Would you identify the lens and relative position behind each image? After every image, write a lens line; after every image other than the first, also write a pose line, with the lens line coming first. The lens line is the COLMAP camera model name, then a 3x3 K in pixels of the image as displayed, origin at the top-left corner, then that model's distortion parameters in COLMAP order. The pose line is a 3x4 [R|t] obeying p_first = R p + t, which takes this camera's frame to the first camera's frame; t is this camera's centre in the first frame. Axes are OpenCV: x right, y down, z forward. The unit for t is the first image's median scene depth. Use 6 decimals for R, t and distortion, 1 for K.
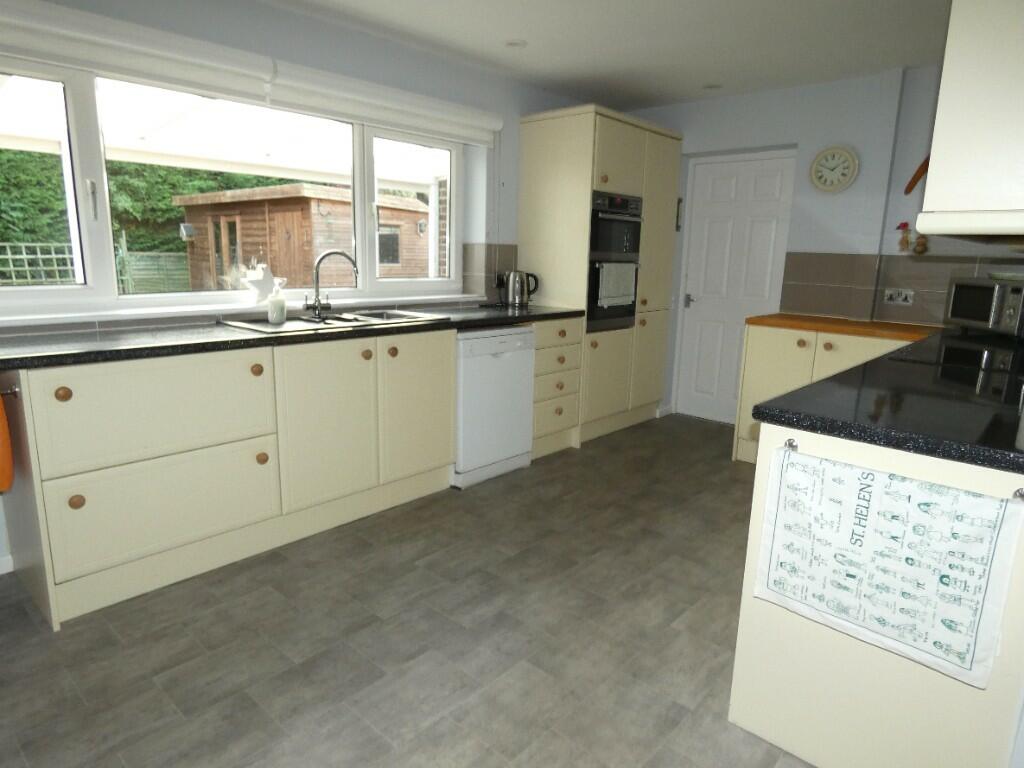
lens RADIAL K [[618.7, 0, 511.6], [0, 618.7, 381.0], [0, 0, 1]] dist [-0.003945, 0.004164]
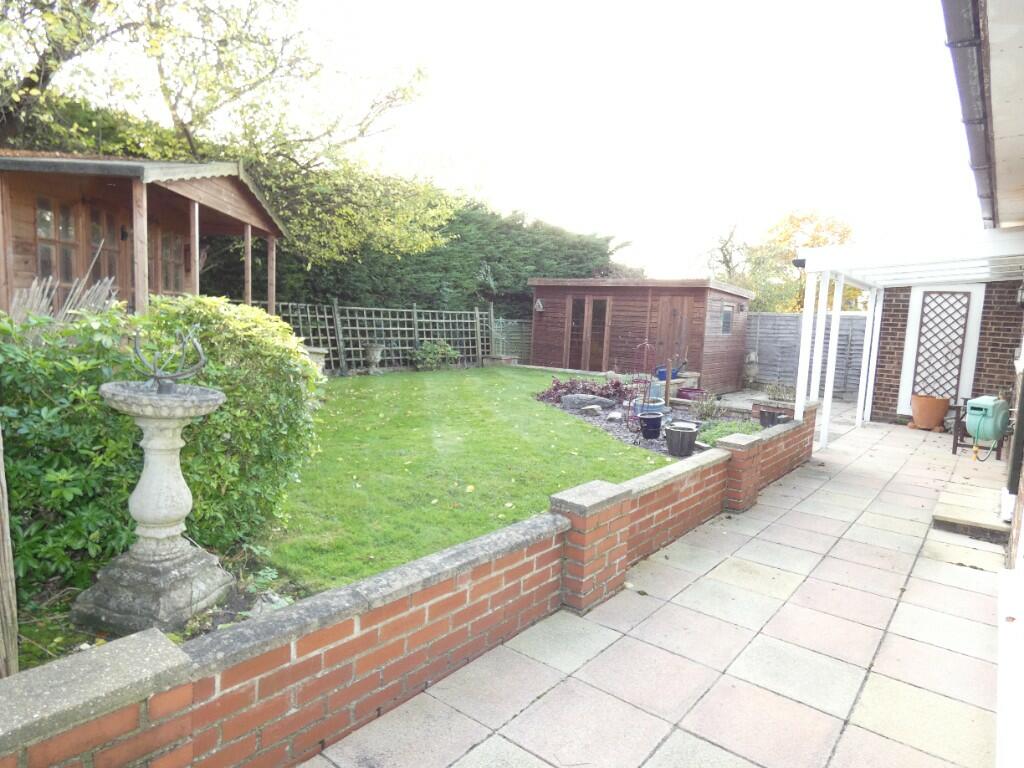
lens RADIAL K [[618.7, 0, 512.7], [0, 618.7, 383.5], [0, 0, 1]] dist [-0.003945, 0.004164]
pose [[0.996474, 0.016591, 0.082242, -0.749099], [-0.008609, 0.995298, -0.096476, 0.064169], [-0.083456, 0.095427, 0.991932, -0.340130]]
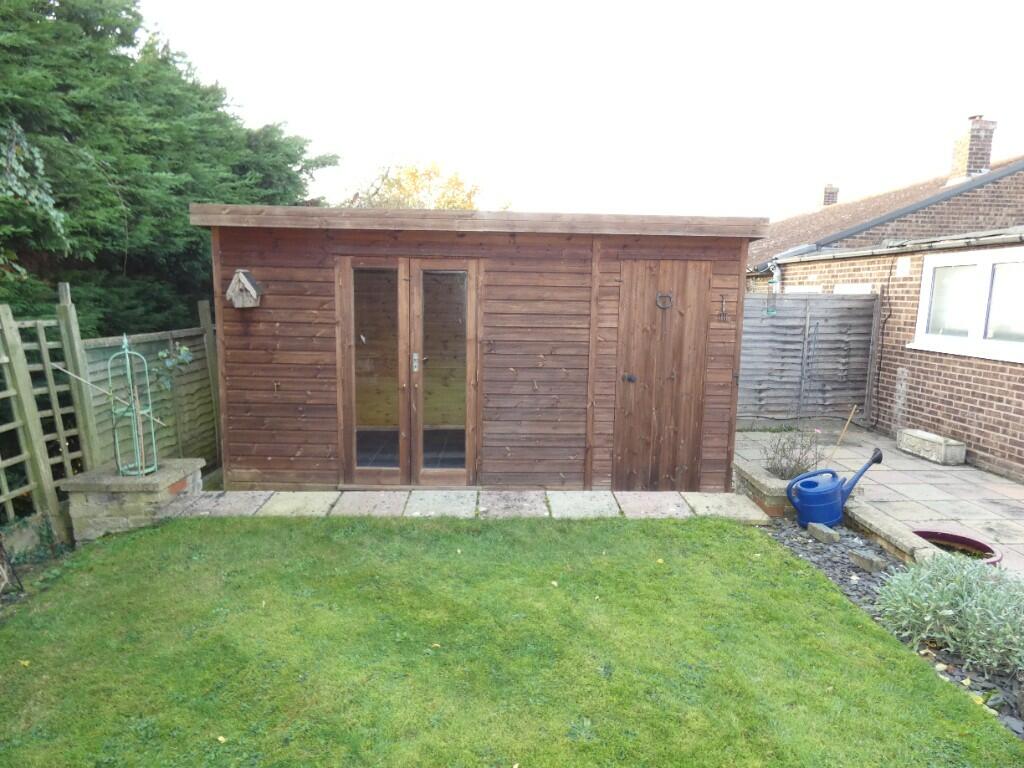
lens RADIAL K [[618.7, 0, 504.7], [0, 618.7, 384.7], [0, 0, 1]] dist [-0.003945, 0.004164]
pose [[0.728129, -0.106822, 0.677066, -0.753964], [0.141277, 0.989961, 0.004257, -0.160068], [-0.670723, 0.092555, 0.735910, 0.600548]]
